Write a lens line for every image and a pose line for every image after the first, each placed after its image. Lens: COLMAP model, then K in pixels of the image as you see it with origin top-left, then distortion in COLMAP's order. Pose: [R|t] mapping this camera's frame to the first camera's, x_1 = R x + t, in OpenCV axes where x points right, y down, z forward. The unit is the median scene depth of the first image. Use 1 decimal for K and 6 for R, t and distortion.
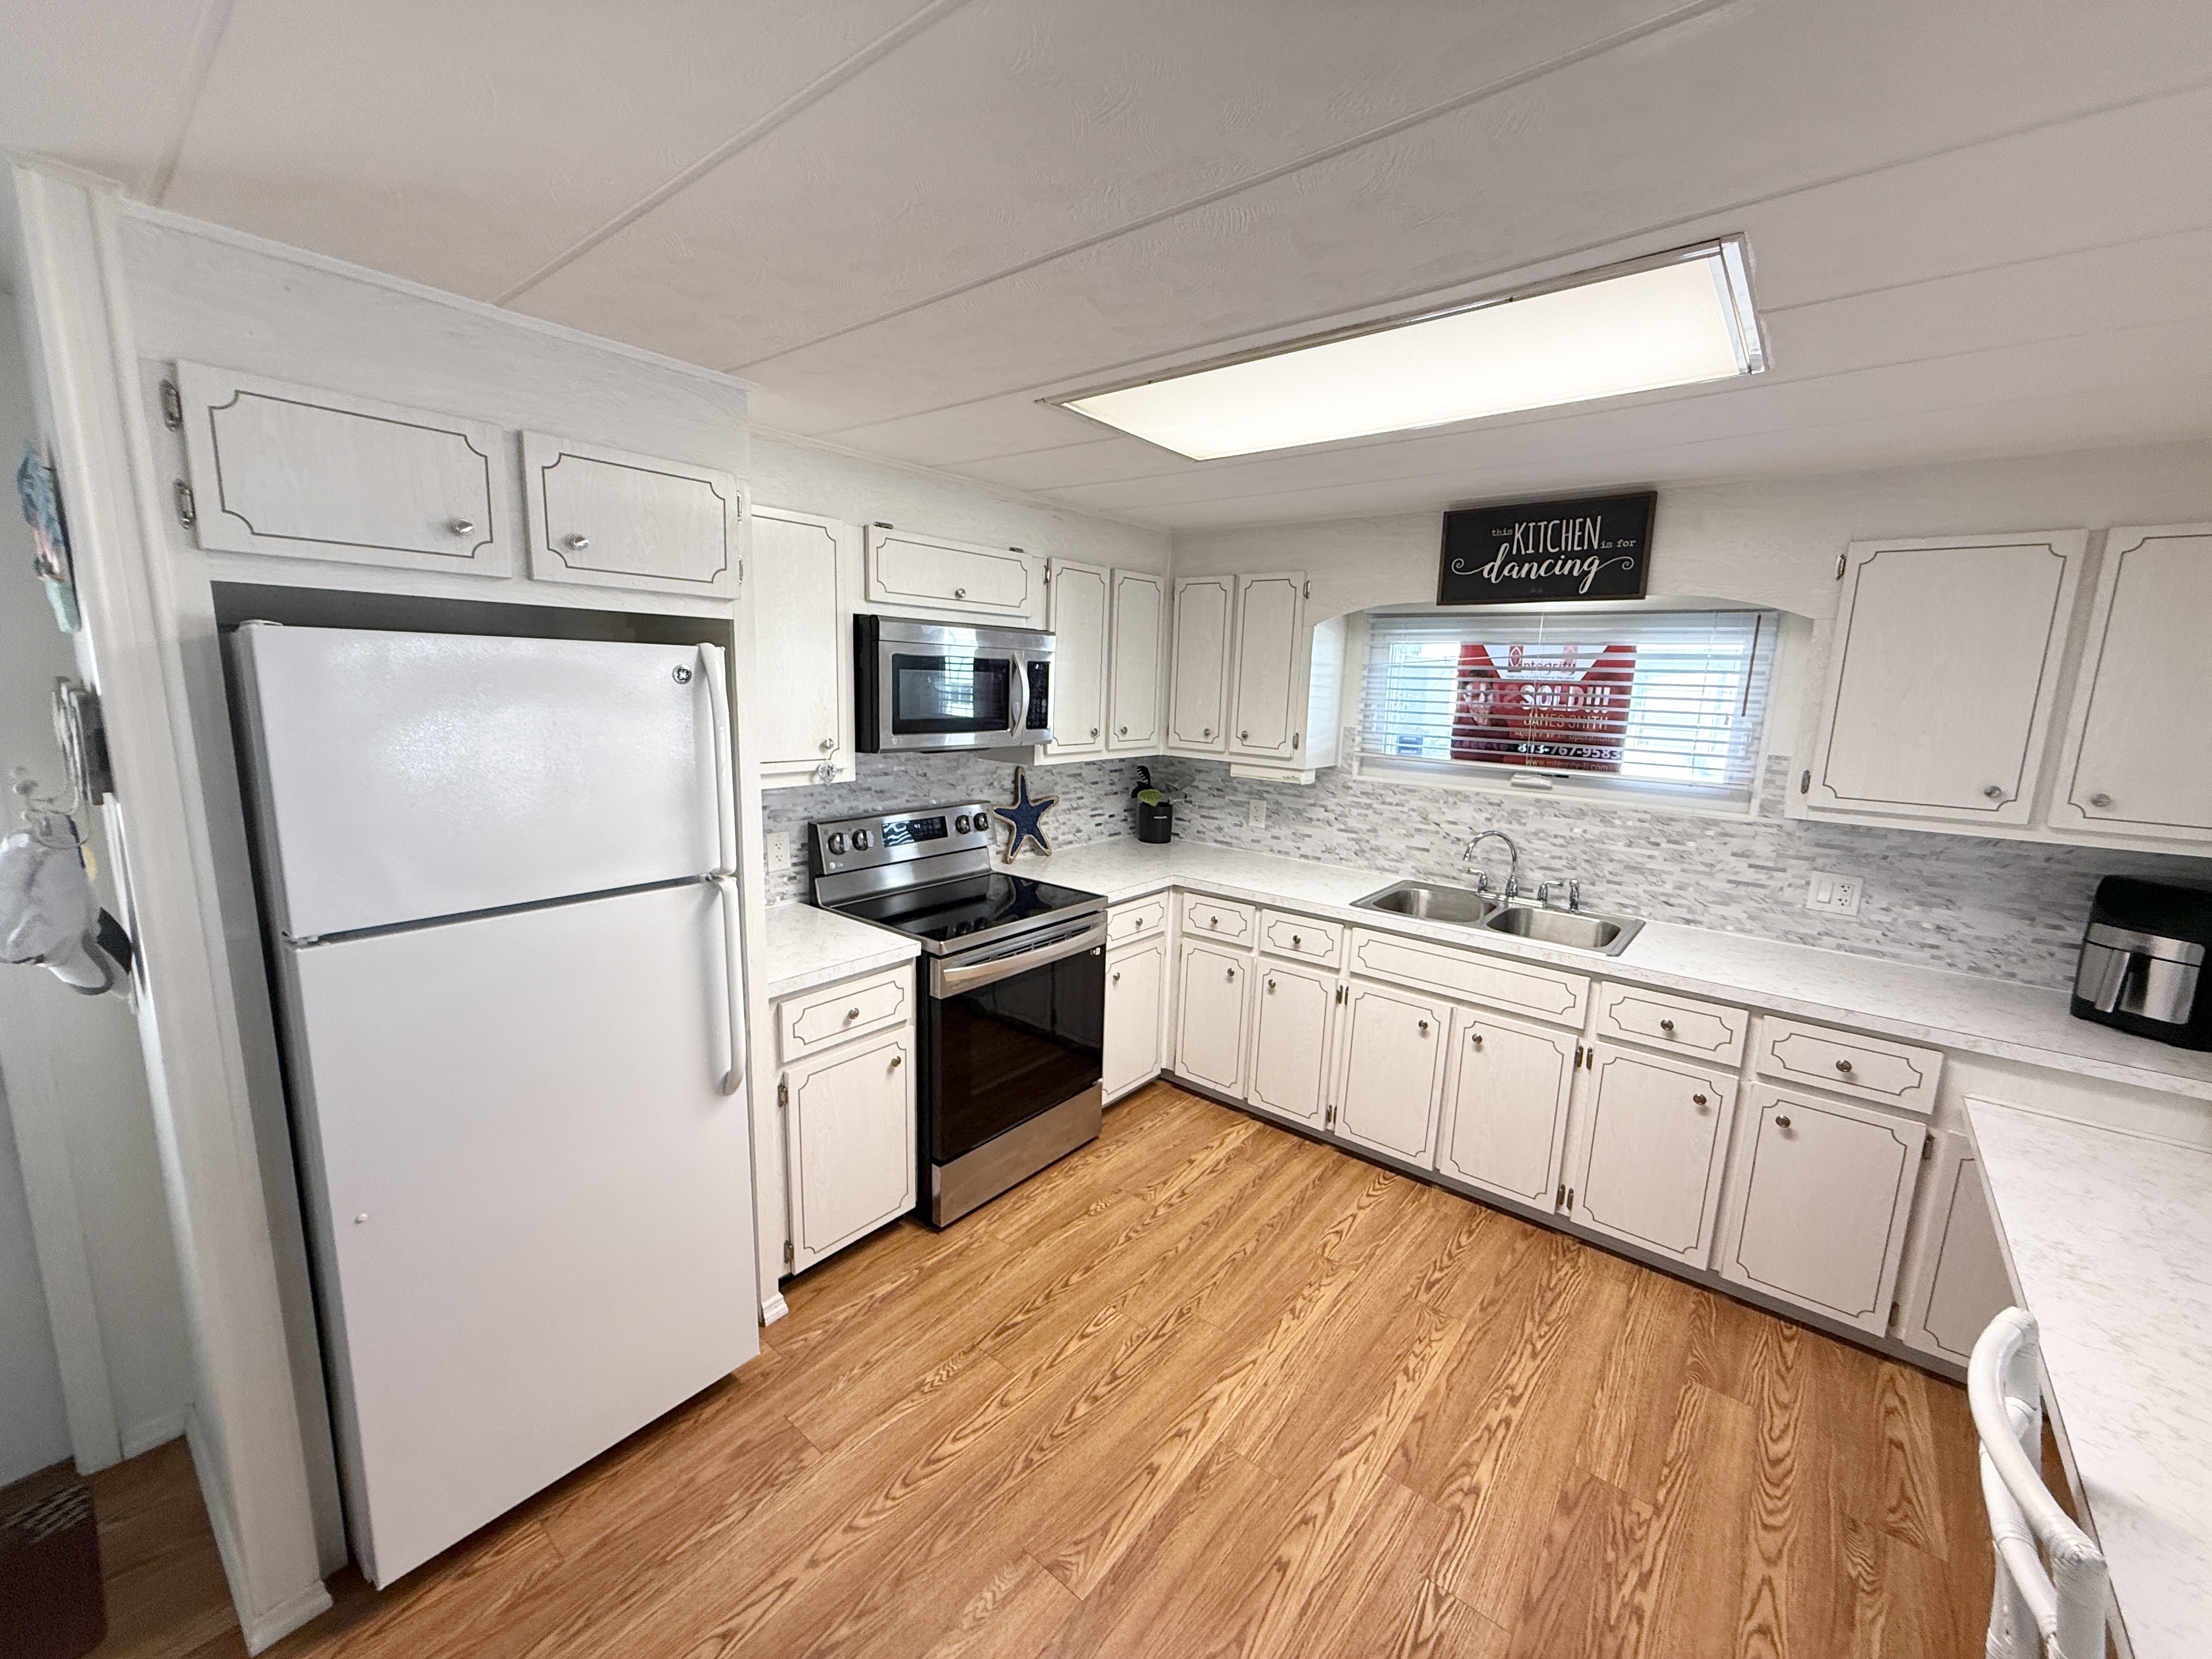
lens RADIAL K [[881.8, 0, 1106.0], [0, 881.8, 829.5], [0, 0, 1]] dist [-0.000489, 0.000063]
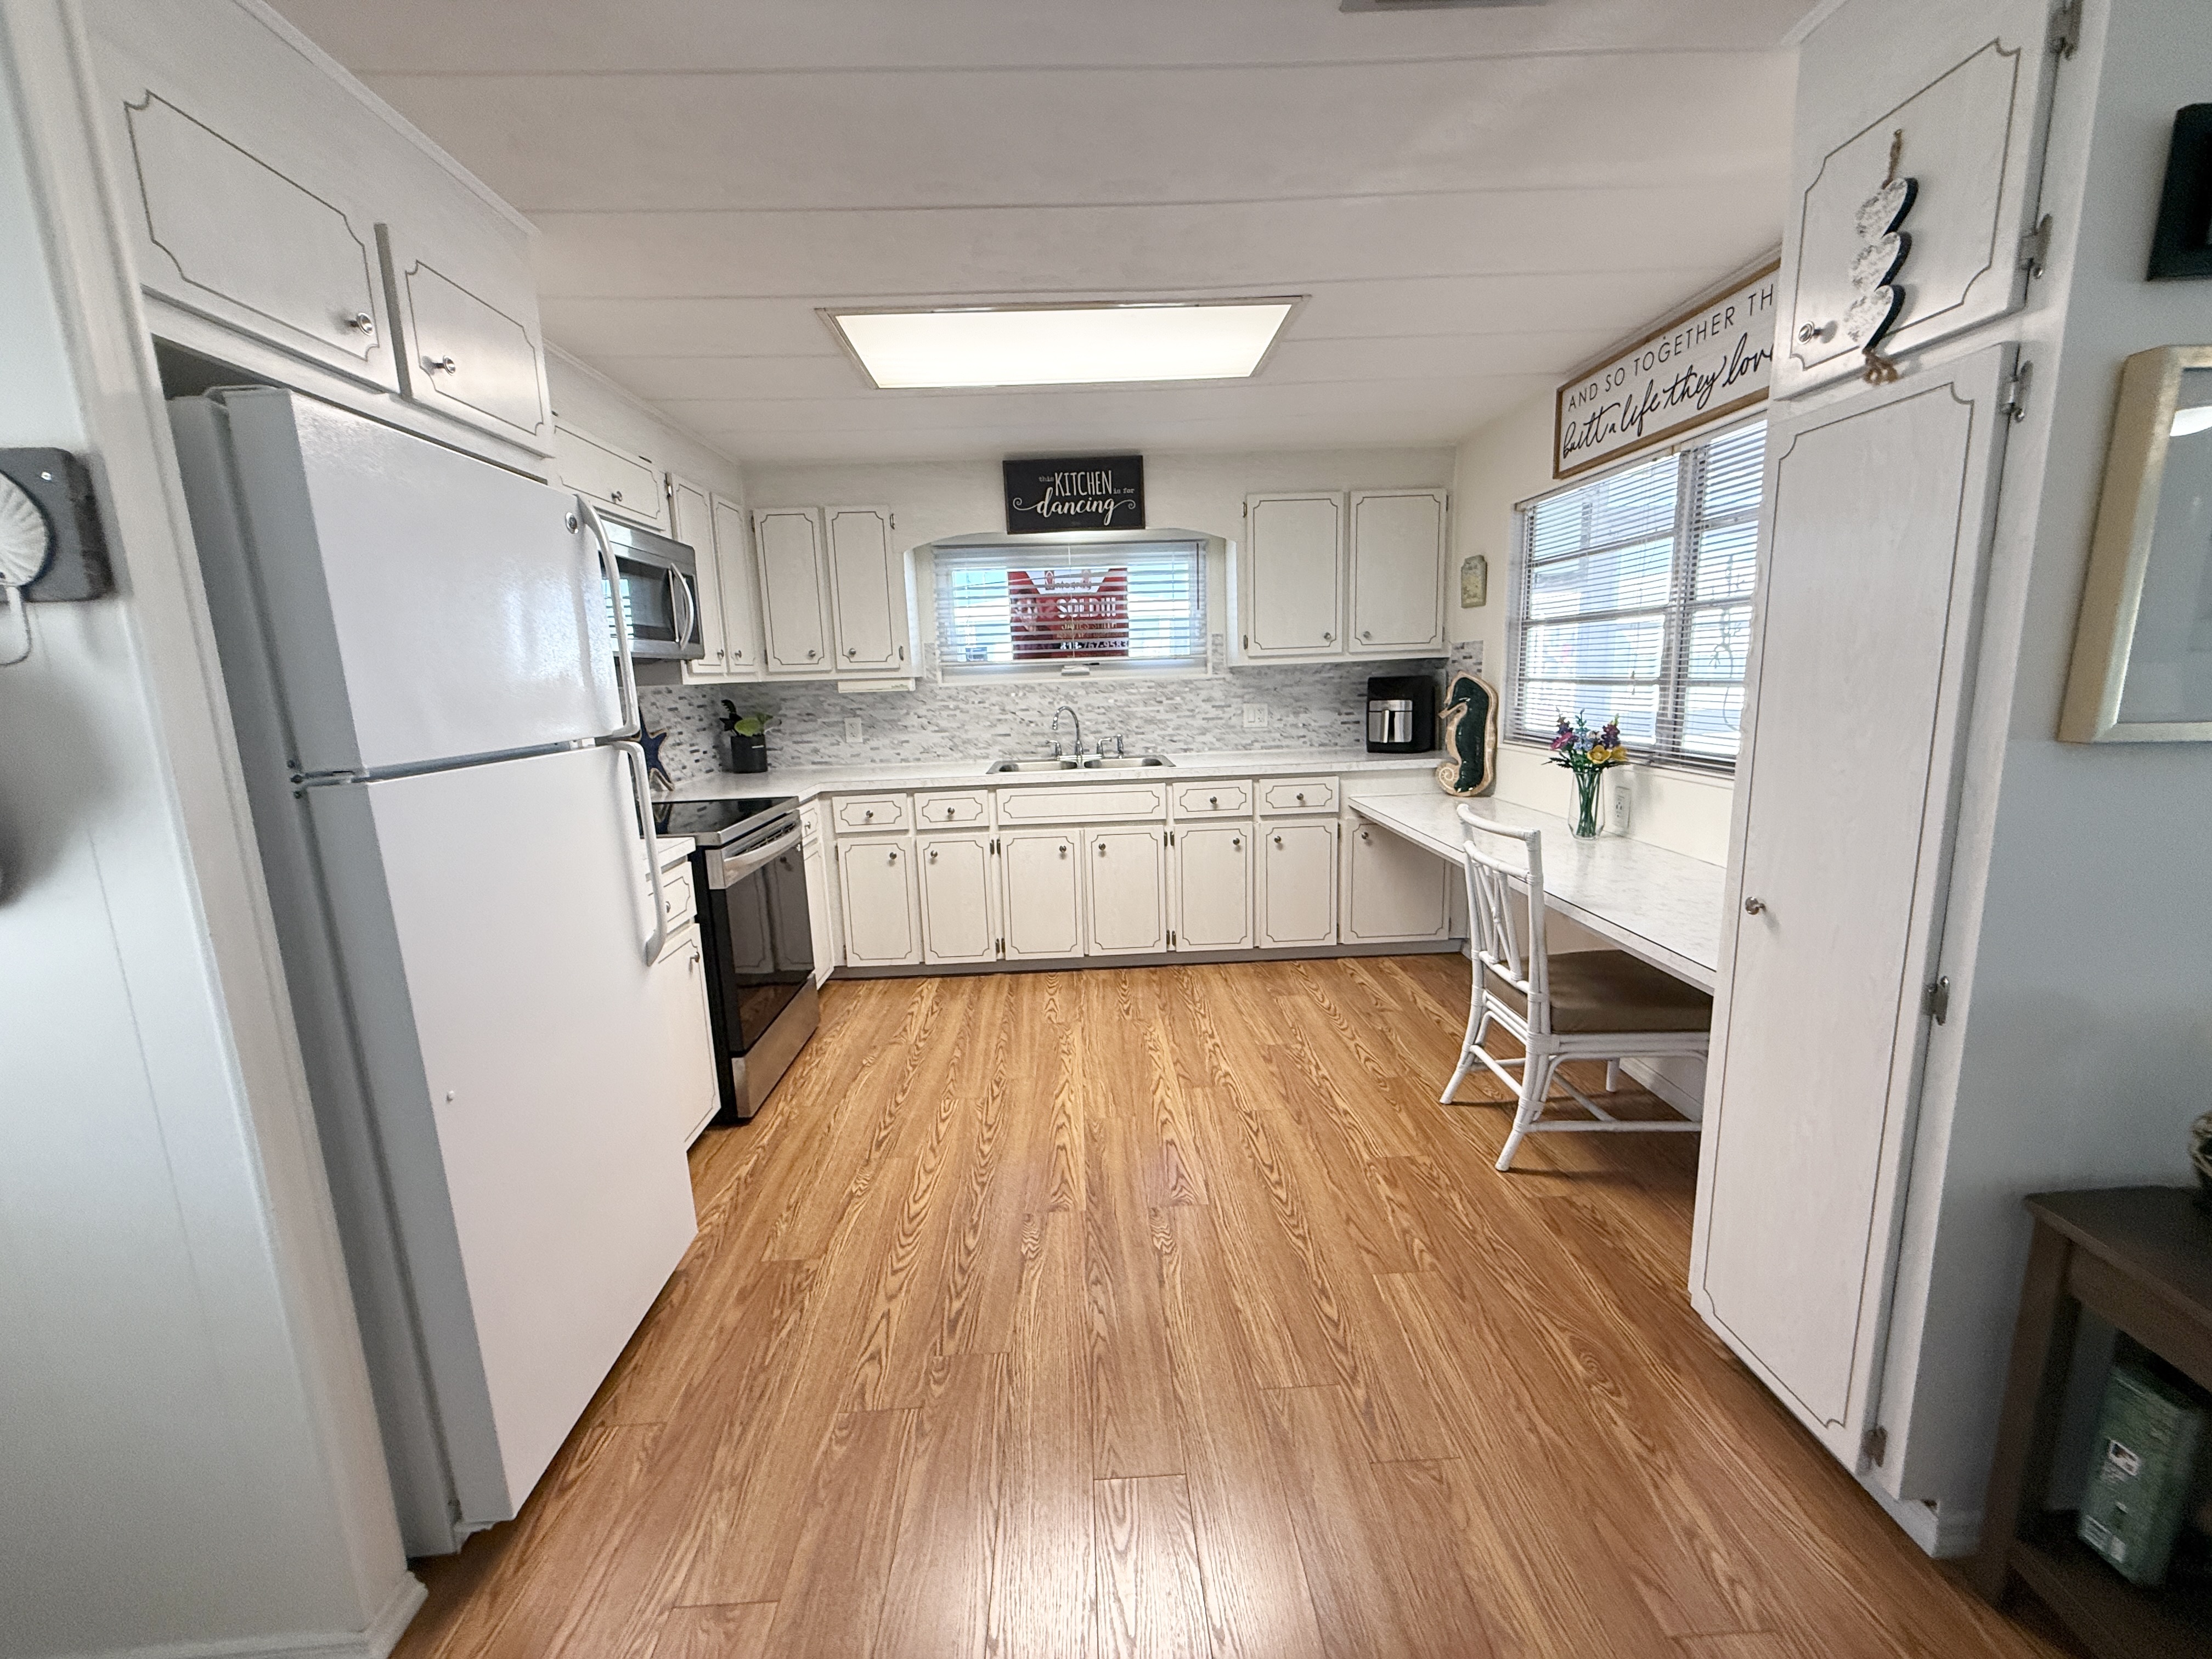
lens RADIAL K [[881.8, 0, 1106.0], [0, 881.8, 829.5], [0, 0, 1]] dist [-0.000489, 0.000063]
pose [[0.747505, -0.173127, 0.641299, -0.447851], [0.171074, 0.983046, 0.065980, 0.119036], [-0.641849, 0.060389, 0.764449, -0.060159]]
